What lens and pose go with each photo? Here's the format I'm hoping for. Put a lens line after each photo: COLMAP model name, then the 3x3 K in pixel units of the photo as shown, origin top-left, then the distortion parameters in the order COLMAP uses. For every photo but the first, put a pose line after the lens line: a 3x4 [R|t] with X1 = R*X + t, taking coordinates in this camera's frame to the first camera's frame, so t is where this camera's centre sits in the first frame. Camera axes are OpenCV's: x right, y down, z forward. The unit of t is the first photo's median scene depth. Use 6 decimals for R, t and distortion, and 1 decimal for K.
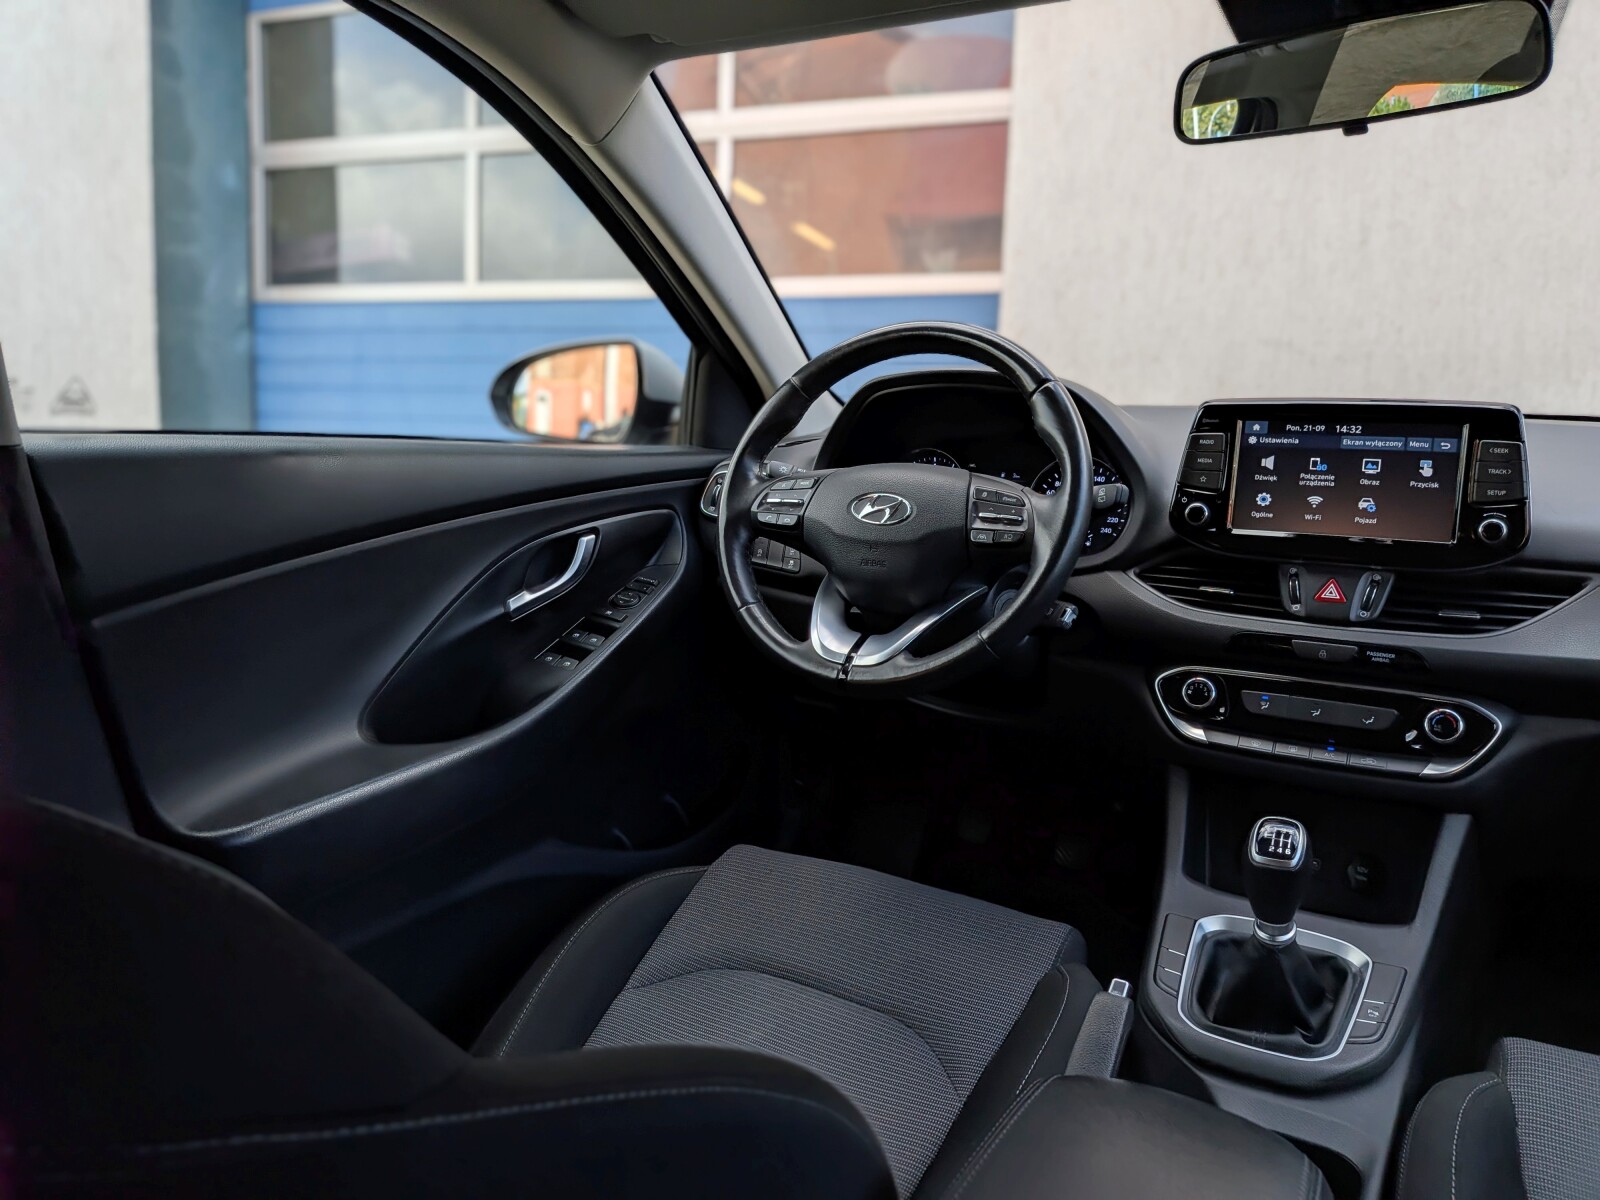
lens RADIAL K [[1151.7, 0, 794.0], [0, 1151.7, 604.3], [0, 0, 1]] dist [0.053294, -0.090095]
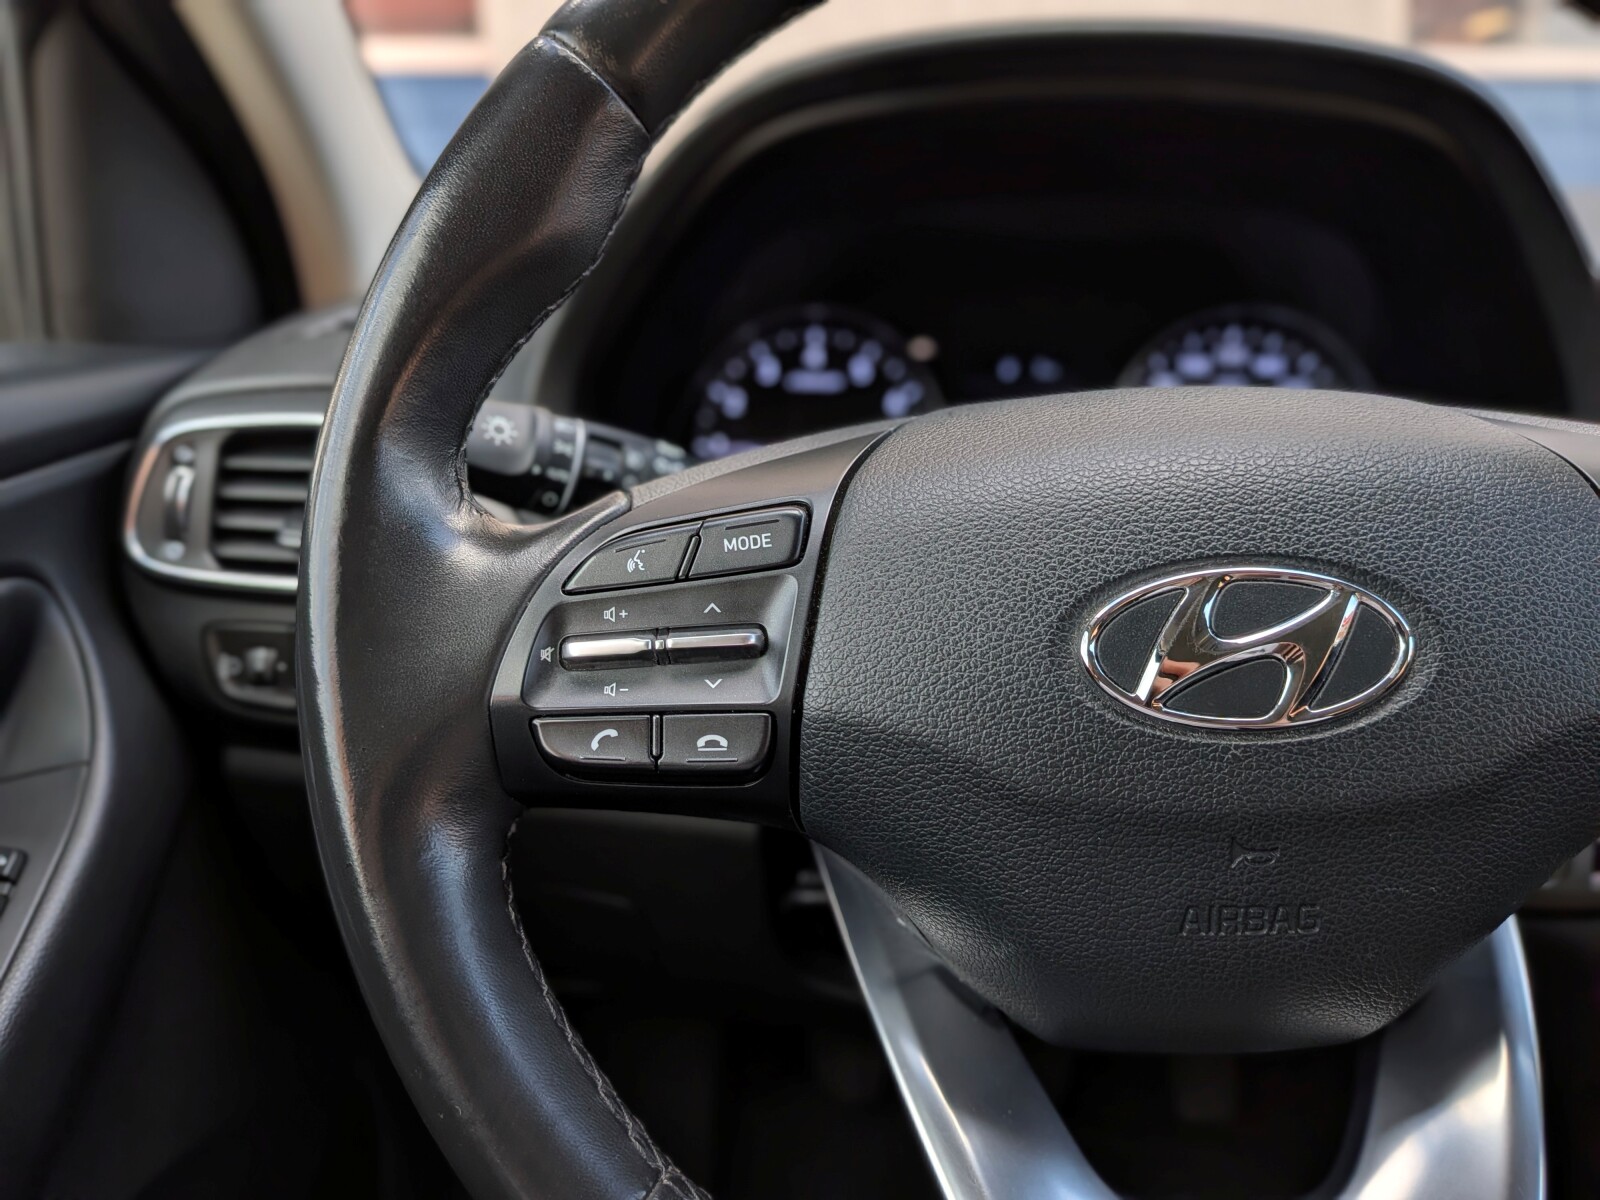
lens RADIAL K [[1151.7, 0, 766.7], [0, 1151.7, 594.5], [0, 0, 1]] dist [0.053294, -0.090095]
pose [[0.892205, -0.164130, 0.420751, -0.081873], [0.109113, 0.982365, 0.151833, -0.132668], [-0.438251, -0.089557, 0.894380, 0.859940]]
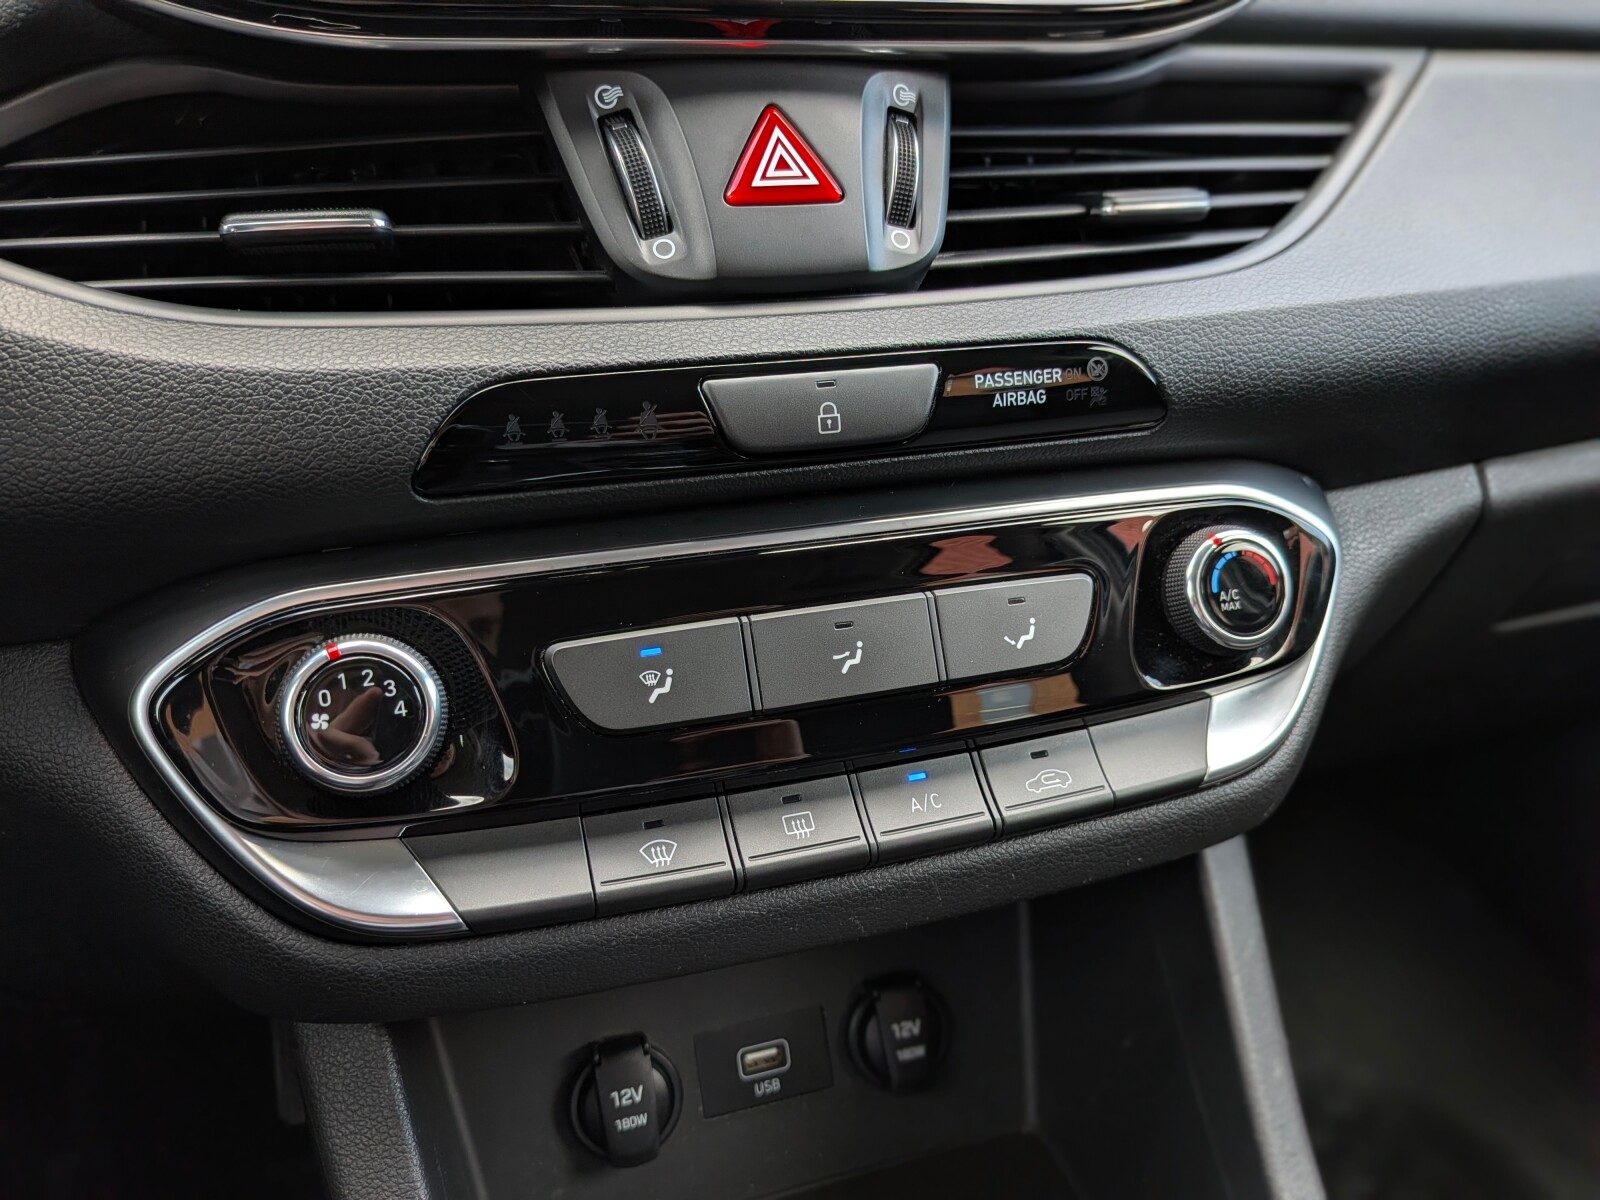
lens RADIAL K [[1151.7, 0, 800.5], [0, 1151.7, 600.8], [0, 0, 1]] dist [0.053294, -0.090095]
pose [[0.659175, -0.259548, 0.705779, 0.264939], [0.172314, 0.965709, 0.194201, 0.031211], [-0.731981, -0.006397, 0.681295, 0.815549]]
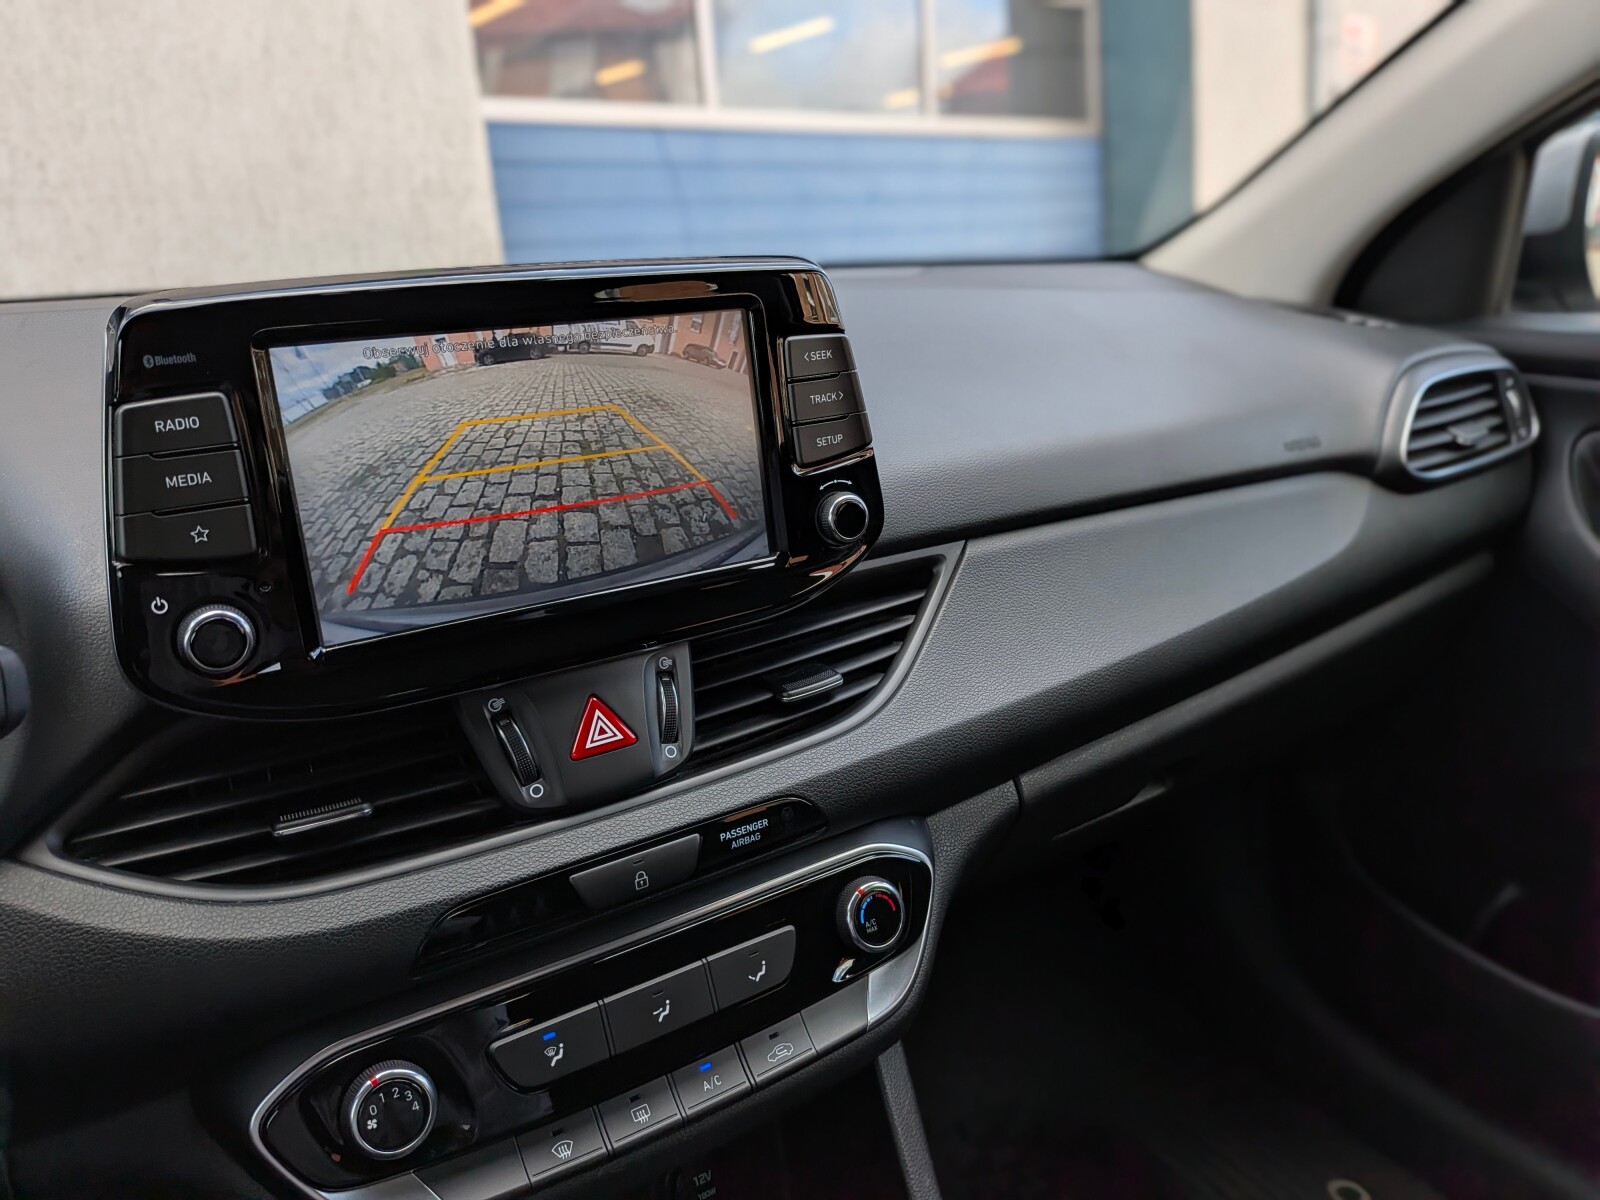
lens RADIAL K [[1151.7, 0, 802.2], [0, 1151.7, 572.6], [0, 0, 1]] dist [0.053294, -0.090095]
pose [[0.458298, -0.283244, 0.842458, 0.153482], [0.202929, 0.956172, 0.211082, -0.137351], [-0.865322, 0.074220, 0.495690, 0.708836]]
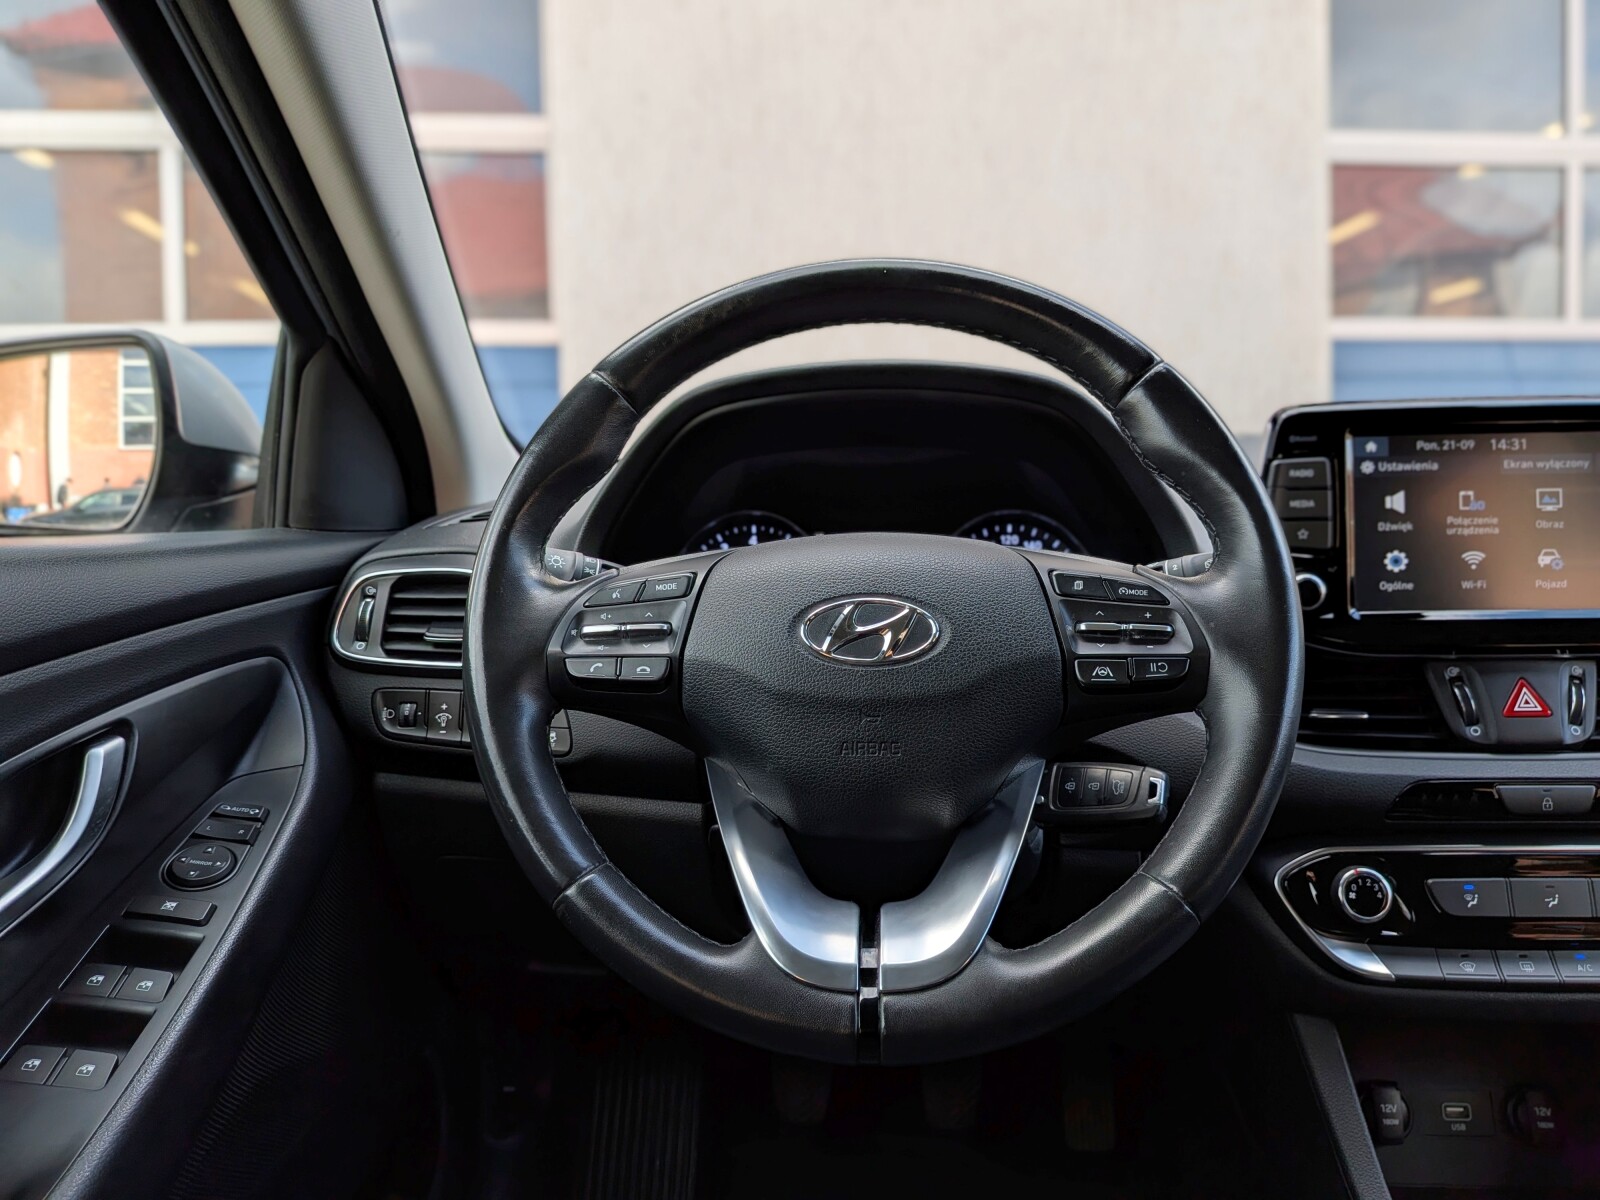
lens RADIAL K [[1151.7, 0, 796.1], [0, 1151.7, 594.1], [0, 0, 1]] dist [0.053294, -0.090095]
pose [[0.898591, -0.075603, 0.432224, -0.155097], [0.107465, 0.992964, -0.049732, -0.077637], [-0.425423, 0.091138, 0.900394, 0.587560]]
